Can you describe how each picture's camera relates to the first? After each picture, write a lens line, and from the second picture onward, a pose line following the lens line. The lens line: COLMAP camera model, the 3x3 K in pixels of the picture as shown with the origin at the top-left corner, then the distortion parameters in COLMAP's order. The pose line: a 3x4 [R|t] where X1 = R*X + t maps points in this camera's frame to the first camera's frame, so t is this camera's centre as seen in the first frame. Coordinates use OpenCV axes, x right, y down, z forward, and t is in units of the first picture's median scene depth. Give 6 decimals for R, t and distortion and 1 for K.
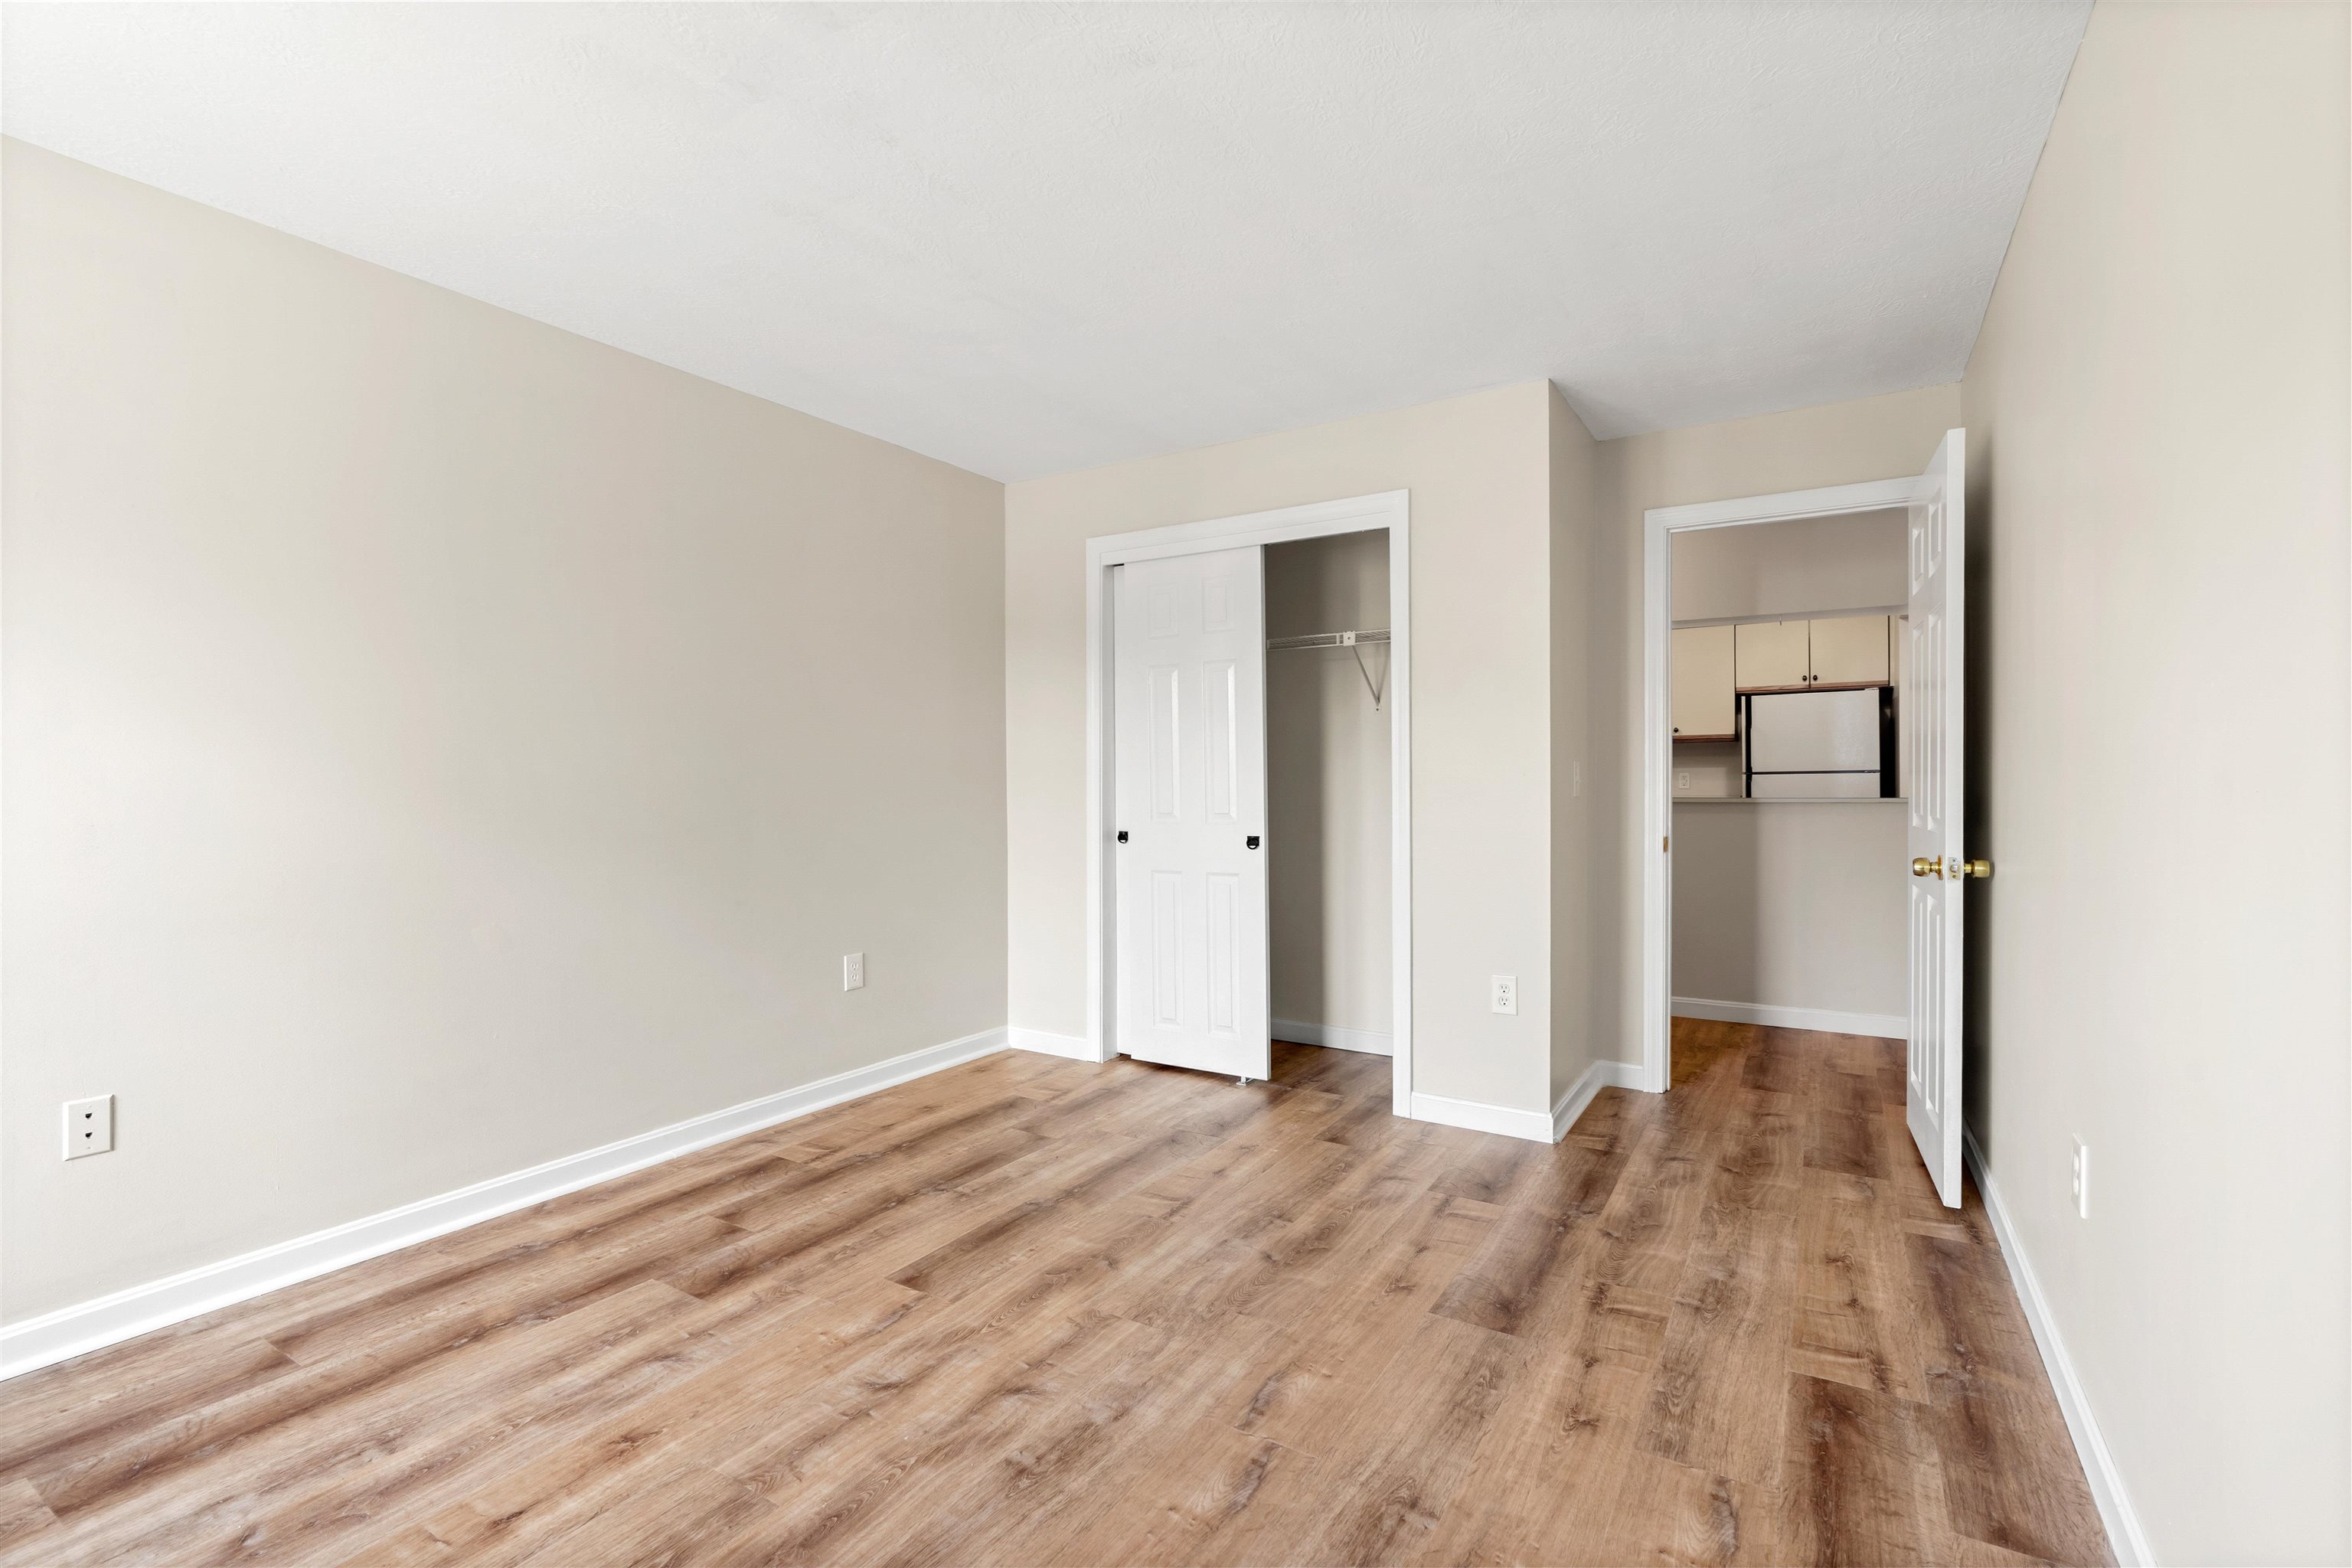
lens RADIAL K [[1061.4, 0, 1181.5], [0, 1061.4, 774.5], [0, 0, 1]] dist [-0.009185, 0.002563]
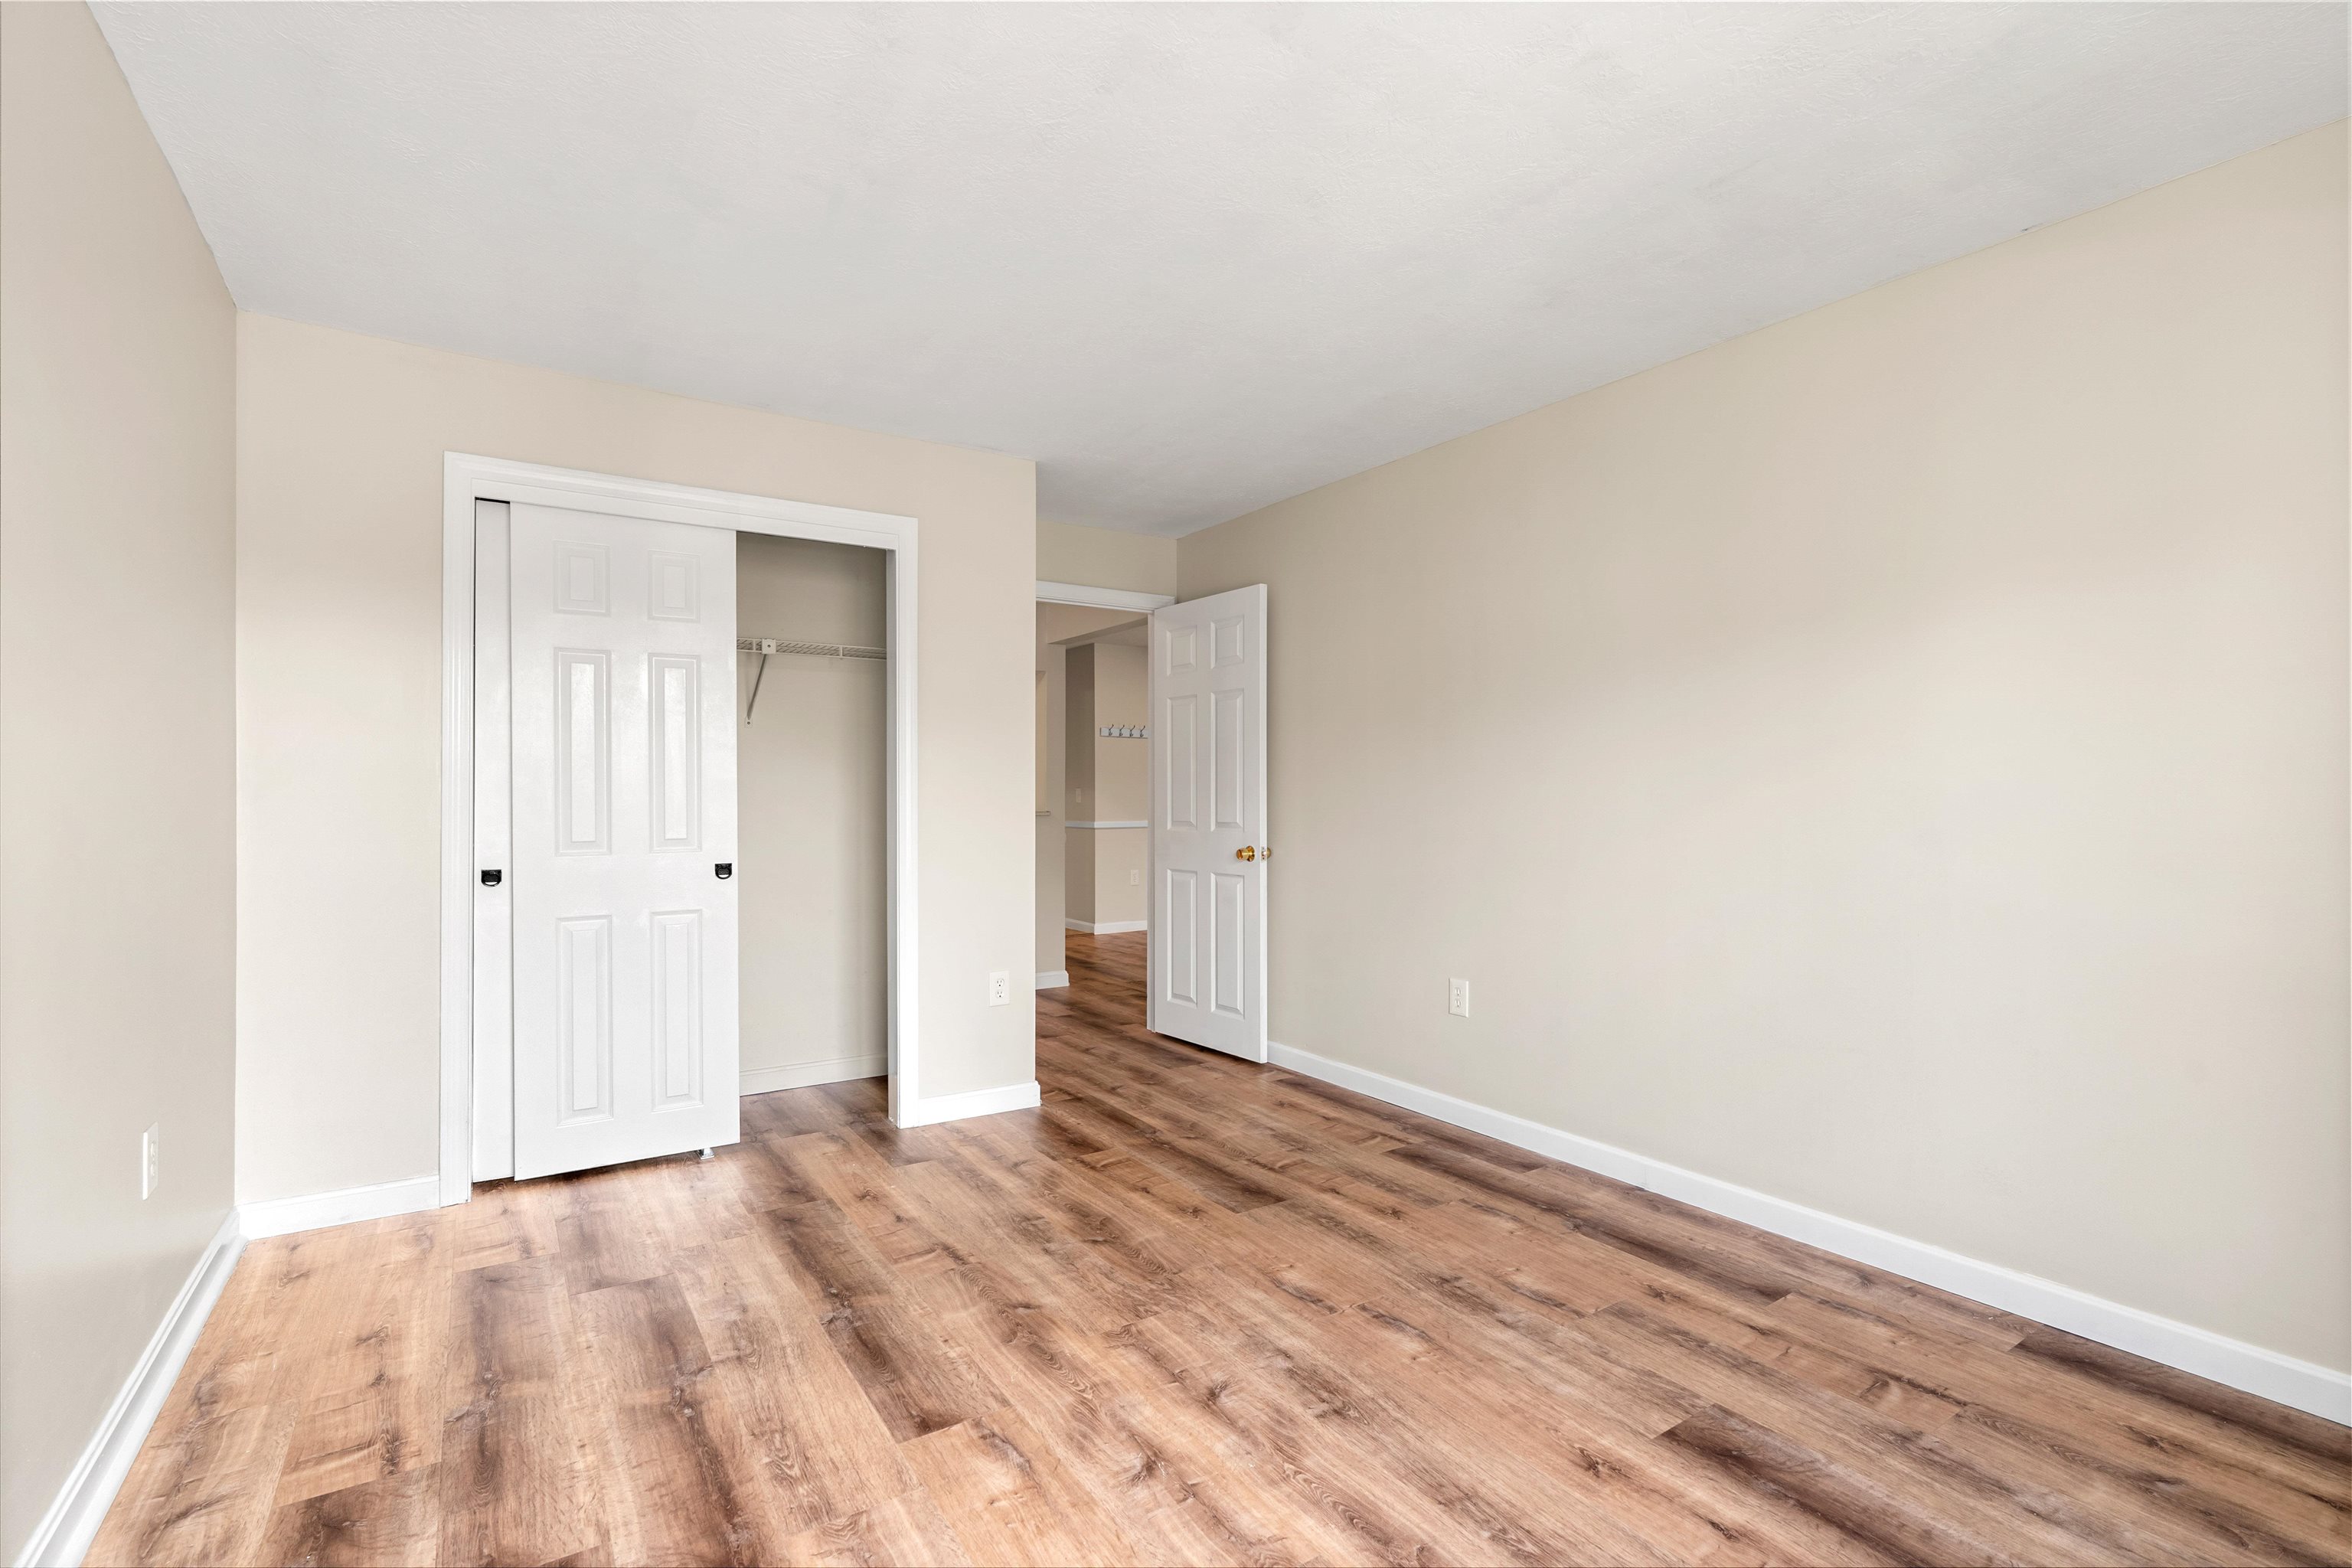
lens RADIAL K [[1061.4, 0, 1173.9], [0, 1061.4, 799.4], [0, 0, 1]] dist [-0.009185, 0.002563]
pose [[0.415838, -0.001217, 0.909438, -0.809662], [-0.008489, 0.999950, 0.005220, -0.004399], [-0.909399, -0.009891, 0.415807, 0.443463]]
